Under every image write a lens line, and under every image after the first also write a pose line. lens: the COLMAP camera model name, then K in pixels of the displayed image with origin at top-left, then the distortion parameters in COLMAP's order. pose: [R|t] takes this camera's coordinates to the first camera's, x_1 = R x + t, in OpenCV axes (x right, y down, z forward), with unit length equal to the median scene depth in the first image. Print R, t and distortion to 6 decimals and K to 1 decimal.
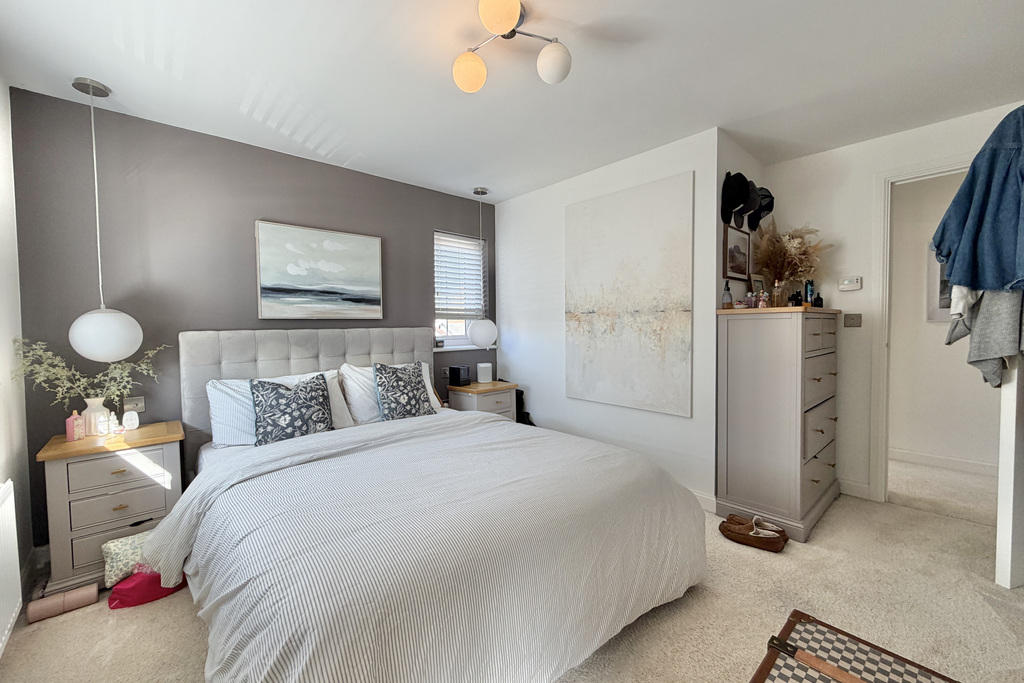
lens RADIAL K [[391.3, 0, 535.4], [0, 391.3, 329.4], [0, 0, 1]] dist [-0.000151, -0.000047]
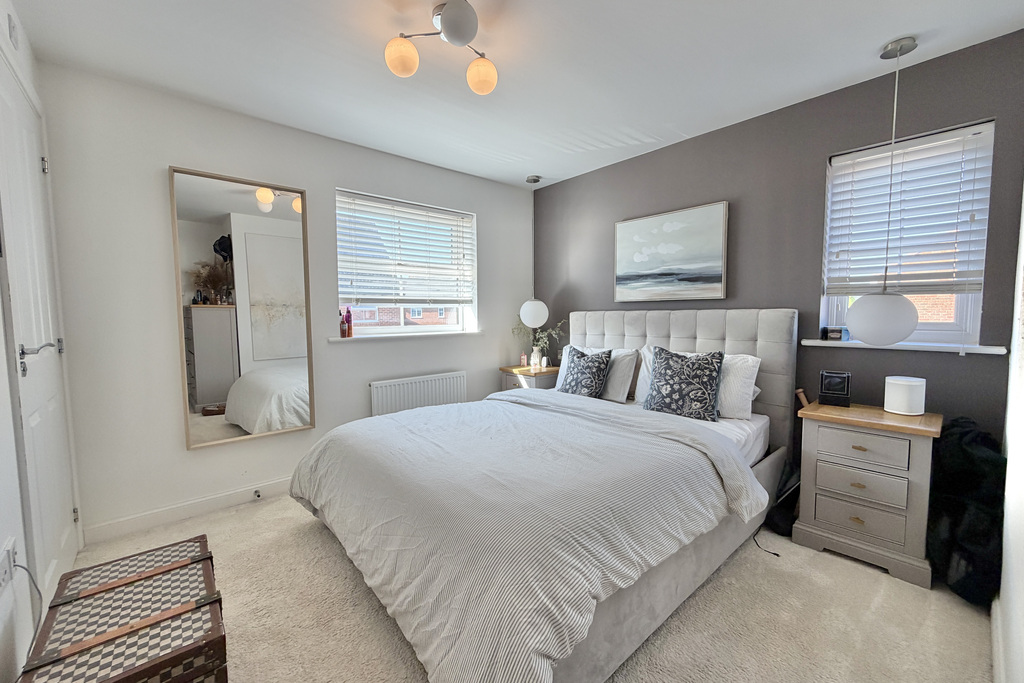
lens RADIAL K [[405.0, 0, 508.5], [0, 405.0, 339.4], [0, 0, 1]] dist [-0.000666, -0.000240]
pose [[-0.033380, 0.089385, -0.995438, 0.572606], [0.007407, 0.995987, 0.089186, -0.023090], [0.999415, -0.004396, -0.033908, 0.639830]]
